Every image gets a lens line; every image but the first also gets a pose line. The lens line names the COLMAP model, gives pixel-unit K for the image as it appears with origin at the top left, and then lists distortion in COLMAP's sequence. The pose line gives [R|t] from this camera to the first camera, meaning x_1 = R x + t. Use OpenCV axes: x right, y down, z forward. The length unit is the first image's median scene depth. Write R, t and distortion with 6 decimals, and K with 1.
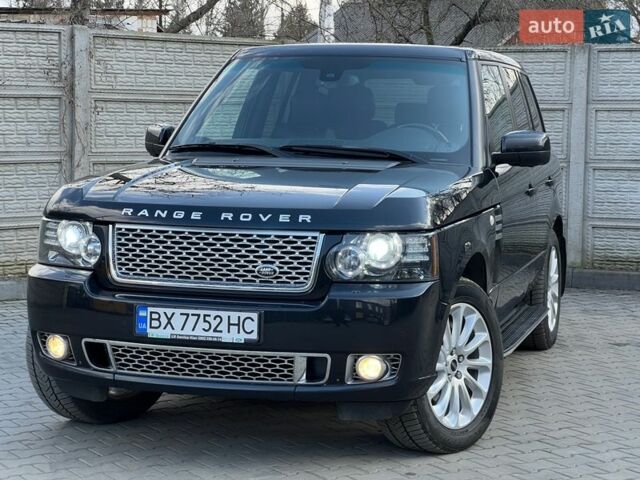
lens RADIAL K [[1436.7, 0, 312.5], [0, 1436.7, 239.6], [0, 0, 1]] dist [0.236351, 0.000000]
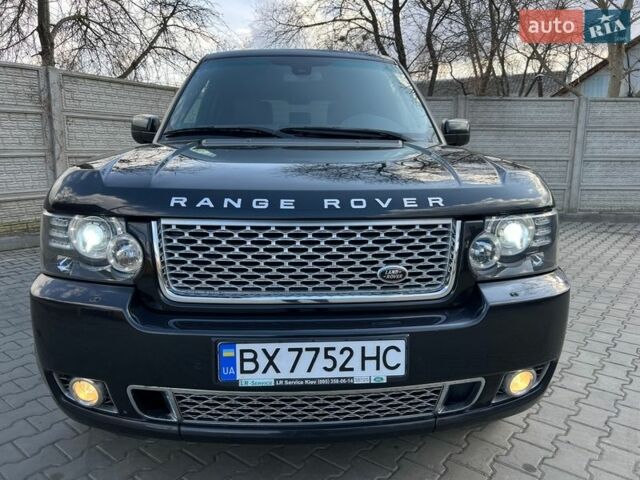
lens RADIAL K [[483.1, 0, 328.6], [0, 483.1, 233.7], [0, 0, 1]] dist [0.060290, -0.064266]
pose [[0.936718, -0.071864, 0.342629, -0.146612], [0.038538, 0.993923, 0.103108, -0.026199], [-0.347957, -0.083379, 0.933796, 0.768608]]
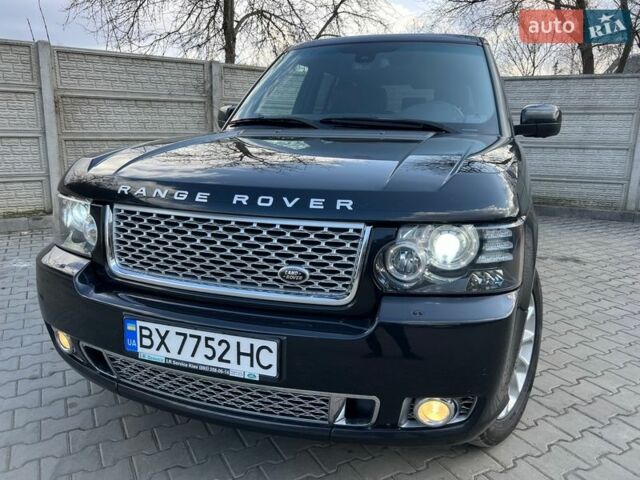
lens RADIAL K [[483.1, 0, 329.7], [0, 483.1, 237.0], [0, 0, 1]] dist [0.060290, -0.064266]
pose [[0.999619, 0.006018, -0.026955, -0.006226], [-0.002266, 0.990555, 0.137101, -0.031338], [0.027526, -0.136987, 0.990190, 0.748334]]
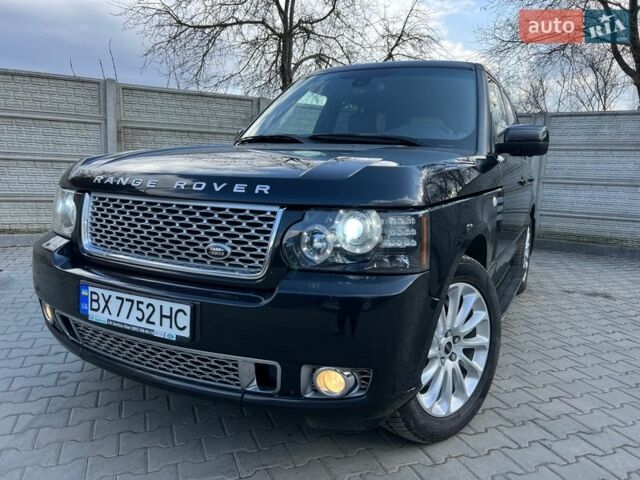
lens RADIAL K [[483.1, 0, 329.2], [0, 483.1, 241.7], [0, 0, 1]] dist [0.060290, -0.064266]
pose [[0.984904, 0.041711, -0.168000, 0.077966], [-0.031210, 0.997418, 0.064671, -0.003768], [0.170263, -0.058452, 0.983663, 0.727399]]
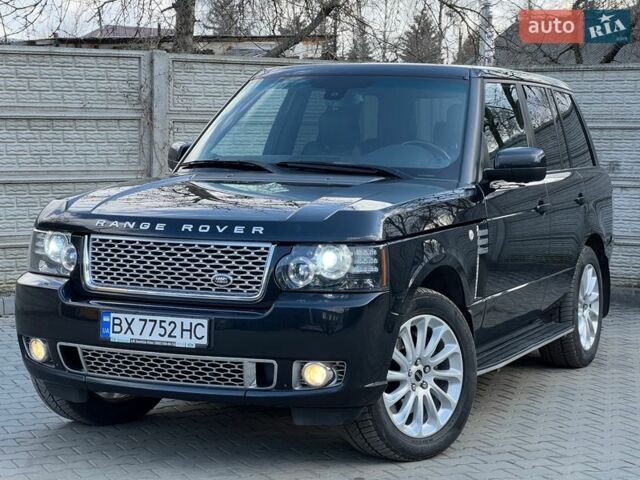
lens RADIAL K [[1436.7, 0, 299.3], [0, 1436.7, 241.8], [0, 0, 1]] dist [0.236351, 0.000000]
pose [[0.990007, 0.007802, -0.140800, 0.169316], [-0.009933, 0.999846, -0.014440, 0.008574], [0.140666, 0.015695, 0.989933, -0.027914]]
